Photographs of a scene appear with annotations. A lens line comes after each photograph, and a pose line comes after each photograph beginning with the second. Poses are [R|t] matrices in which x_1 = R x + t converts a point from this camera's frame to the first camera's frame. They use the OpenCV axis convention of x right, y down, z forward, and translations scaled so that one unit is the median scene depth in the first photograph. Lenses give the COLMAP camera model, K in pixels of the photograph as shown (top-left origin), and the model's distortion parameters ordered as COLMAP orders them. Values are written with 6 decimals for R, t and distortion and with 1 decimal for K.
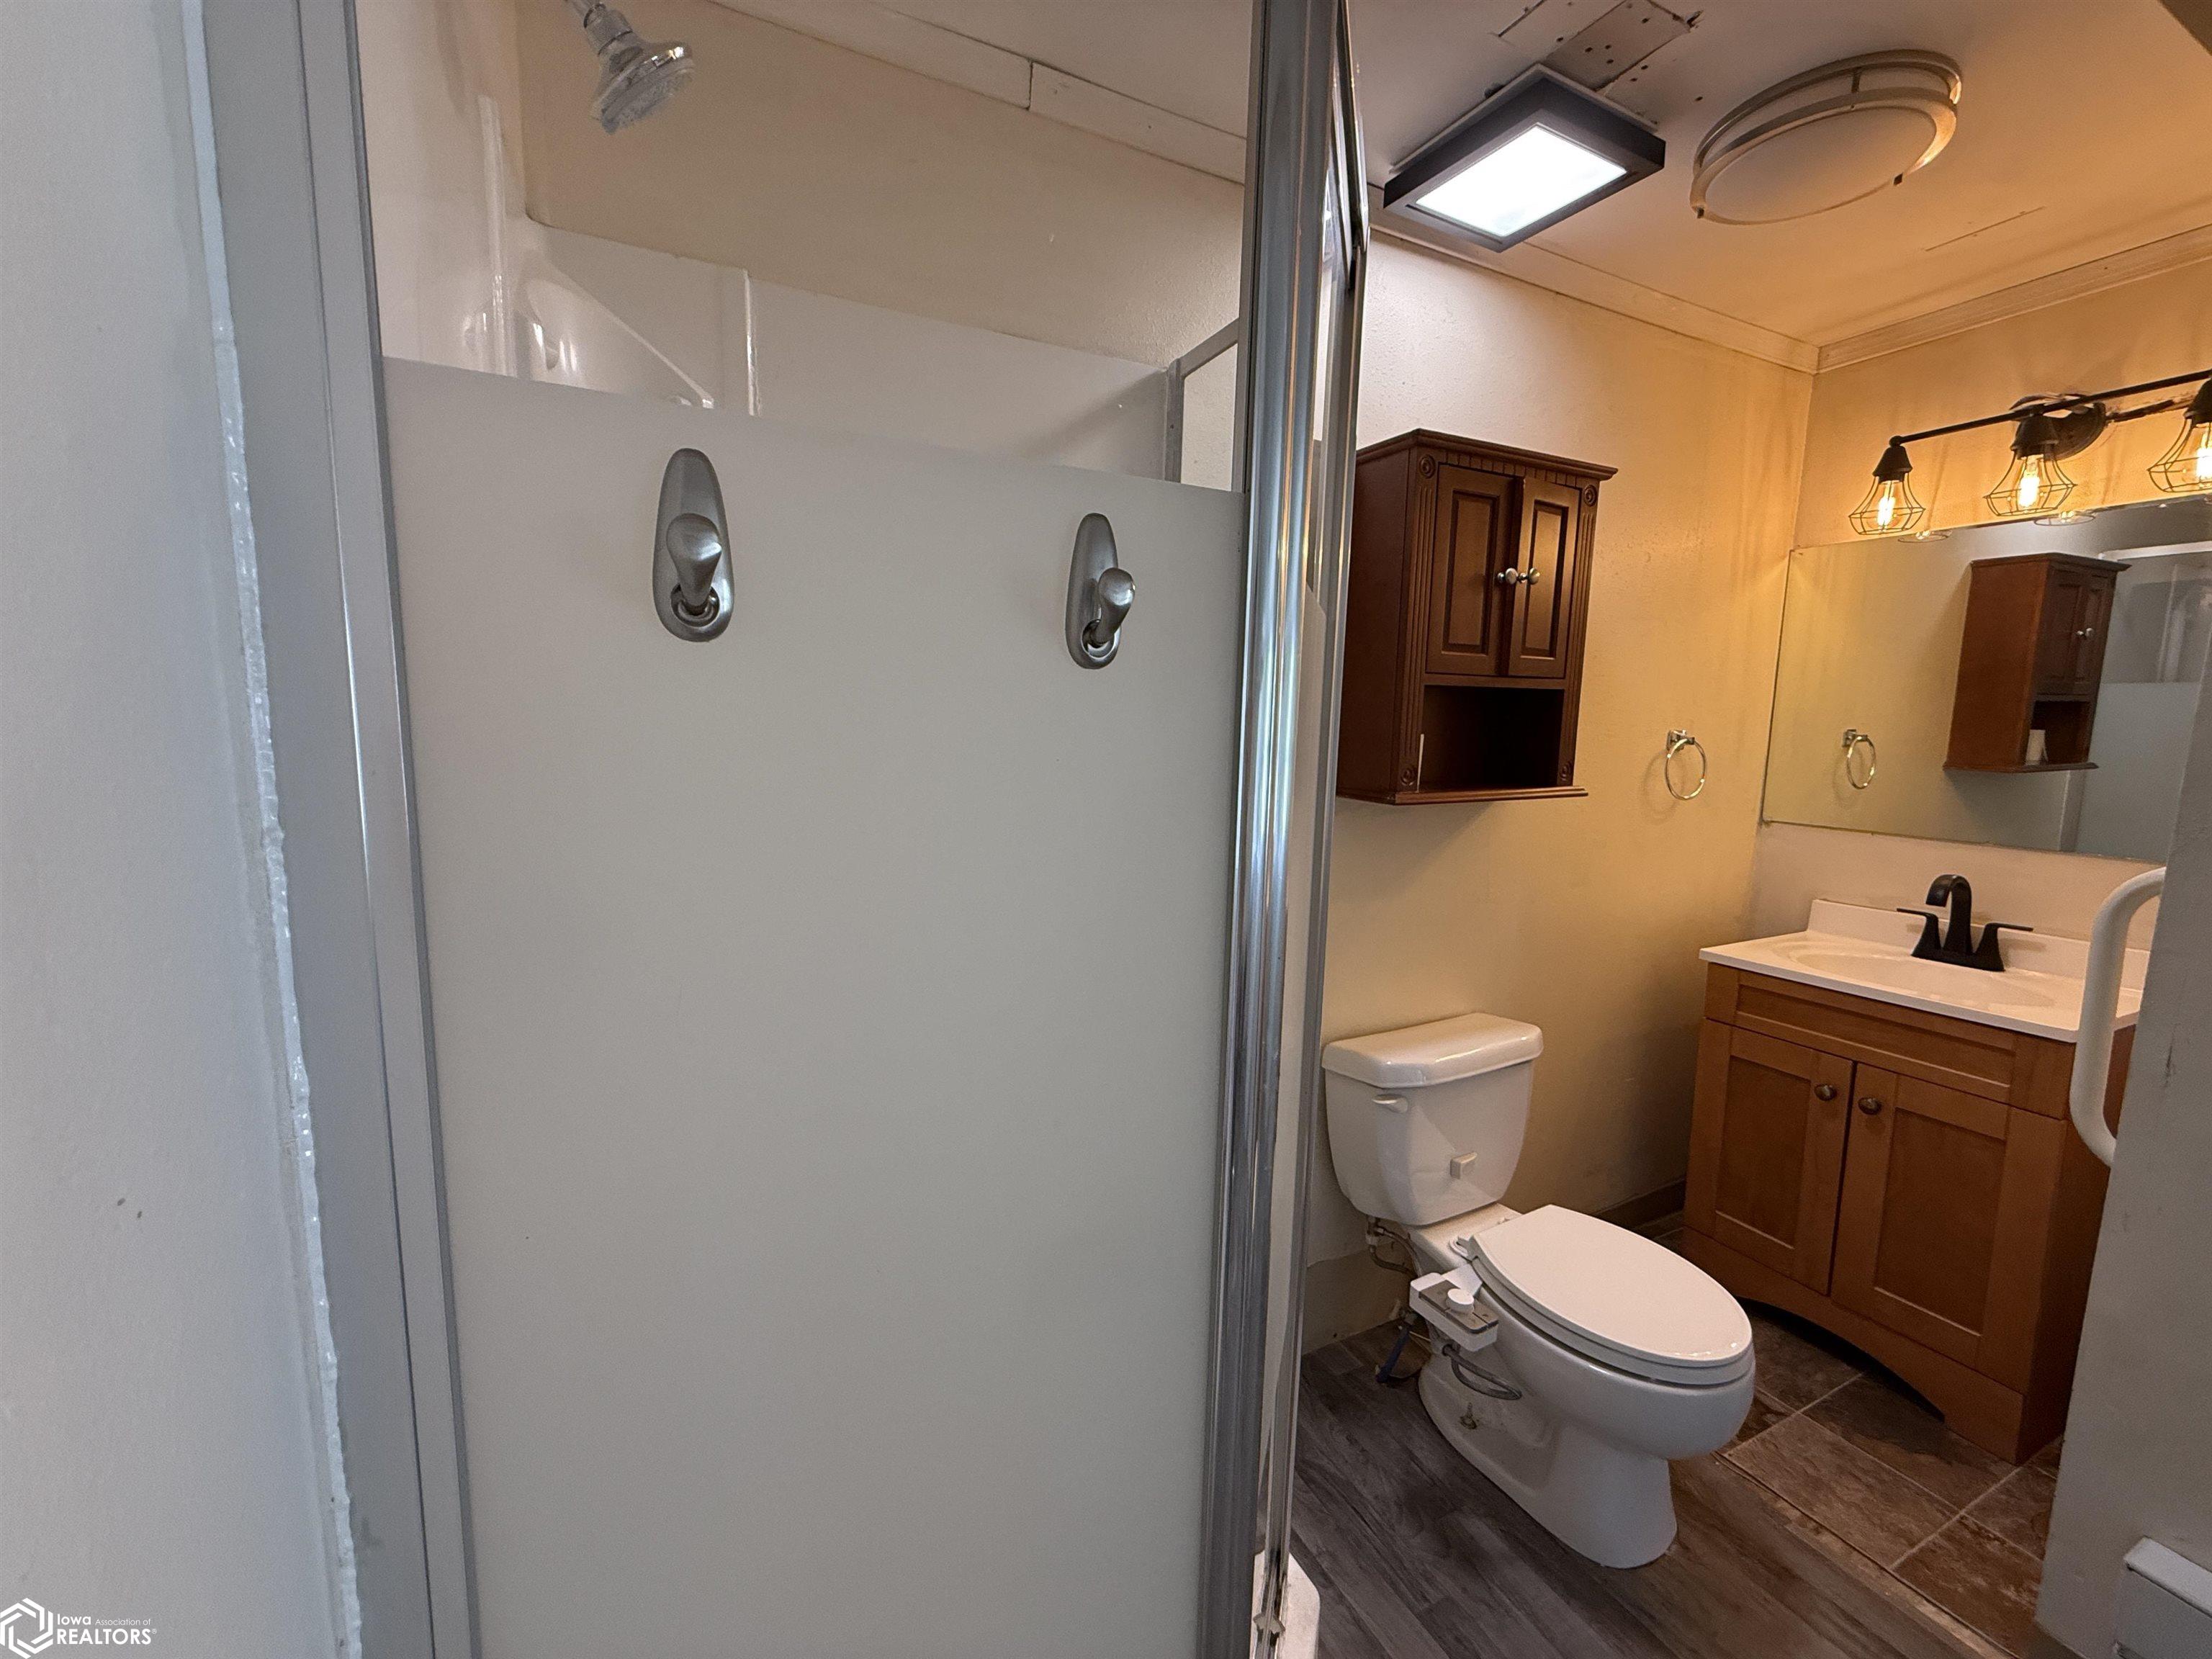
lens RADIAL K [[884.1, 0, 1087.8], [0, 884.1, 817.1], [0, 0, 1]] dist [0.002836, -0.000720]
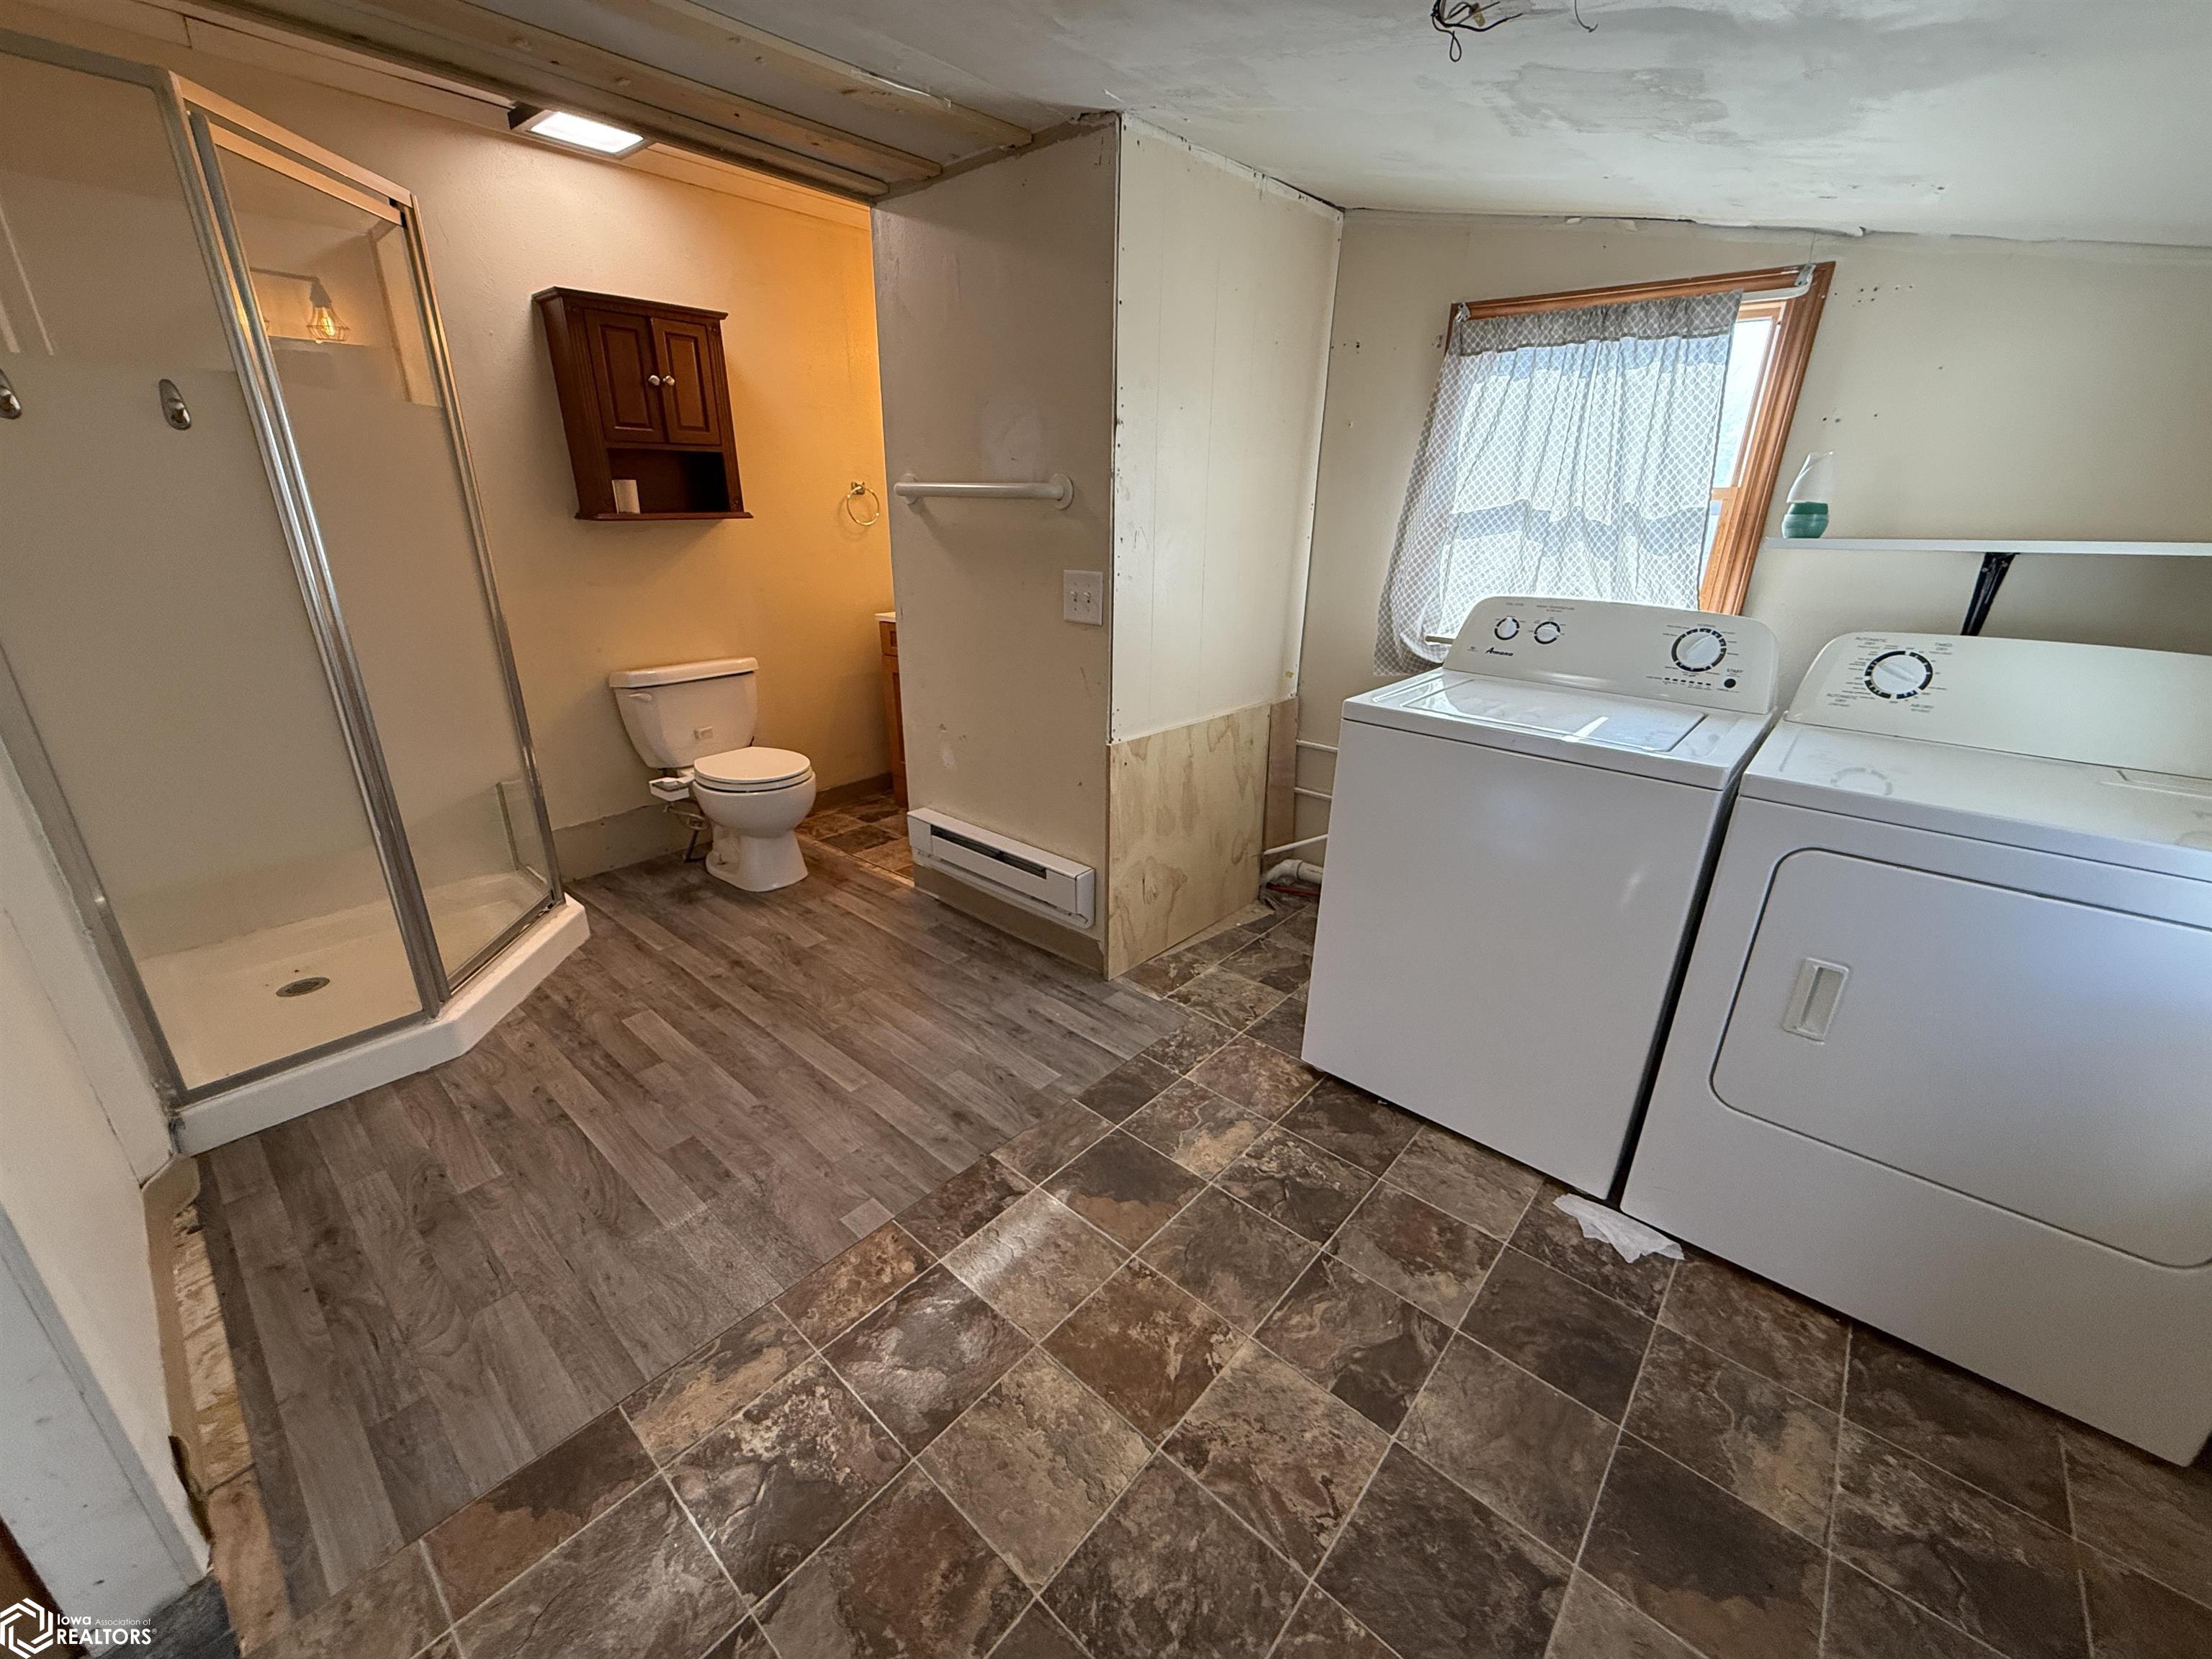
lens RADIAL K [[884.1, 0, 1114.5], [0, 884.1, 823.6], [0, 0, 1]] dist [0.002836, -0.000720]
pose [[0.931073, -0.141760, 0.336164, 0.595693], [0.060950, 0.968913, 0.239776, 0.199993], [-0.359705, -0.202760, 0.910770, -1.041340]]
